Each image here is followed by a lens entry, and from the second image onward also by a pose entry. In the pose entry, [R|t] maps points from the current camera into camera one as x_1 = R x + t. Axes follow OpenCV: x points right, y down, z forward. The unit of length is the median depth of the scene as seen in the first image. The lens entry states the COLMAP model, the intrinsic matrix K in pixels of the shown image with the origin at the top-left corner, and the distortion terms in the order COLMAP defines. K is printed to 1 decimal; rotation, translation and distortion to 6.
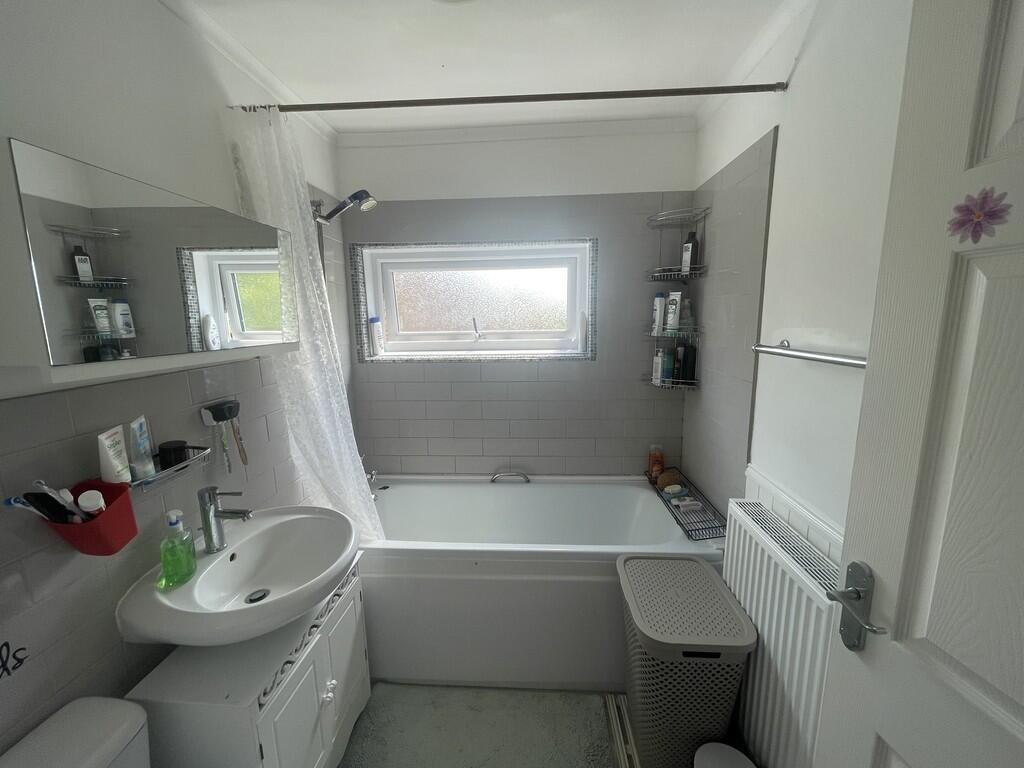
lens RADIAL K [[409.6, 0, 514.5], [0, 409.6, 387.2], [0, 0, 1]] dist [-0.004609, 0.000550]
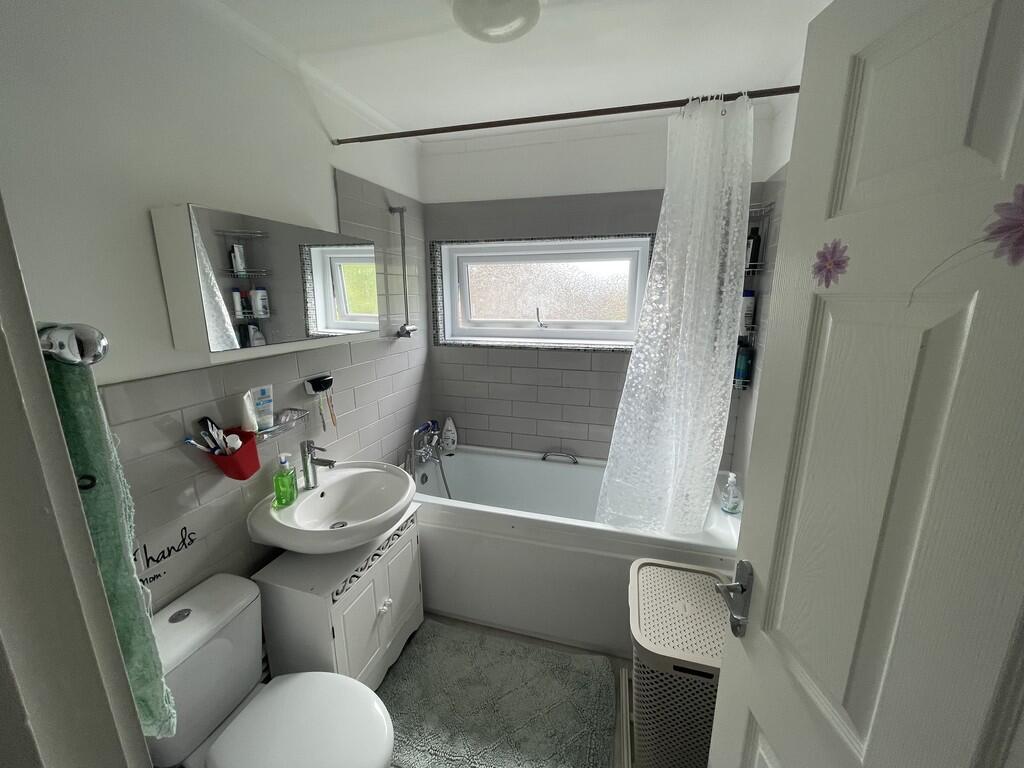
lens RADIAL K [[409.6, 0, 511.3], [0, 409.6, 384.9], [0, 0, 1]] dist [-0.004609, 0.000550]
pose [[0.974854, 0.055294, -0.215876, 0.170024], [-0.046932, 0.997943, 0.043674, -0.023840], [0.217847, -0.032444, 0.975444, -0.145447]]
